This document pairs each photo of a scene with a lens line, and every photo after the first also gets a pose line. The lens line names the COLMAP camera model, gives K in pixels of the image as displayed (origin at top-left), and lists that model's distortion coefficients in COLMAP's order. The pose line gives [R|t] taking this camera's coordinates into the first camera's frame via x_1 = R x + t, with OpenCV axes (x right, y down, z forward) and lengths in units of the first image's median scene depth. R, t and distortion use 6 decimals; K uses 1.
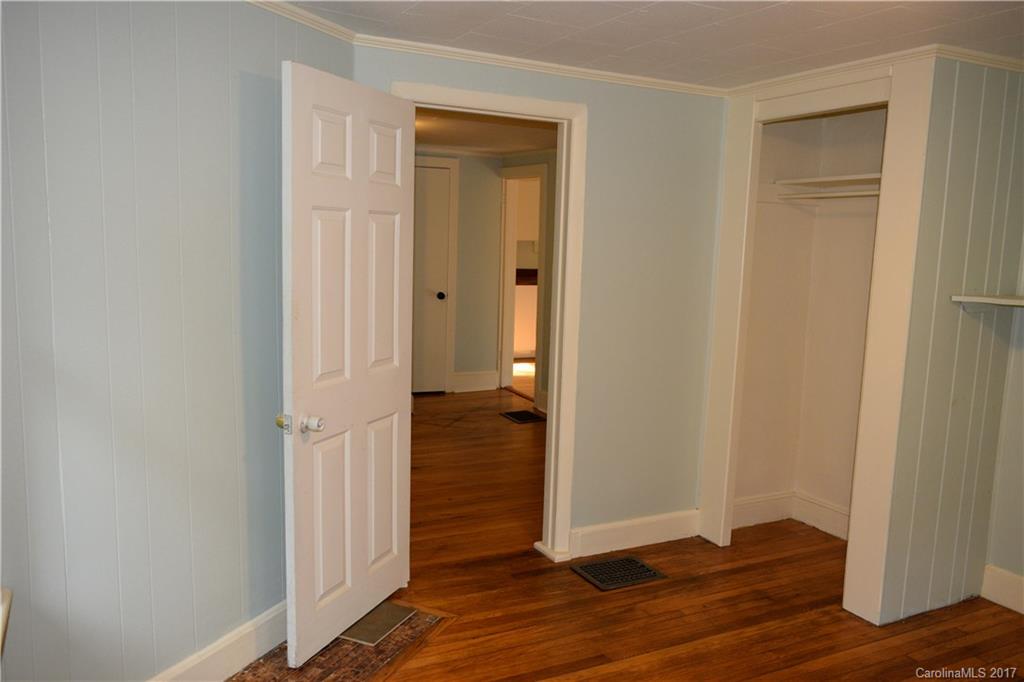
lens RADIAL K [[792.3, 0, 513.0], [0, 792.3, 341.3], [0, 0, 1]] dist [-0.009413, -0.001832]
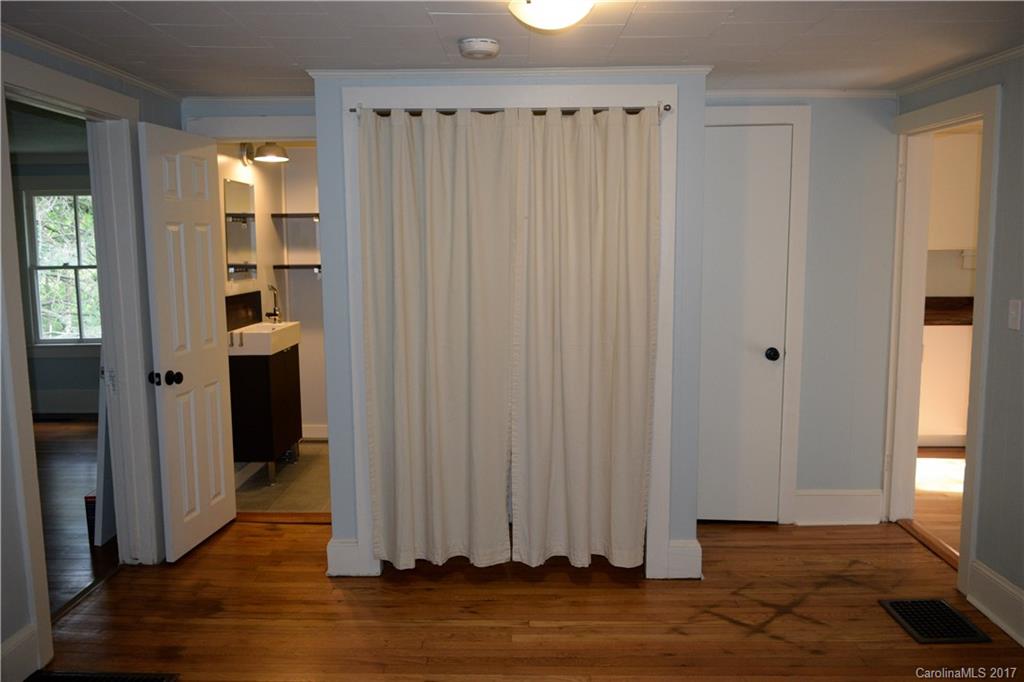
lens RADIAL K [[792.3, 0, 513.4], [0, 792.3, 342.9], [0, 0, 1]] dist [-0.009413, -0.001832]
pose [[0.884380, 0.020828, -0.466303, 0.007669], [-0.025976, 0.999652, -0.004615, -0.056176], [0.466044, 0.016194, 0.884613, 0.404594]]
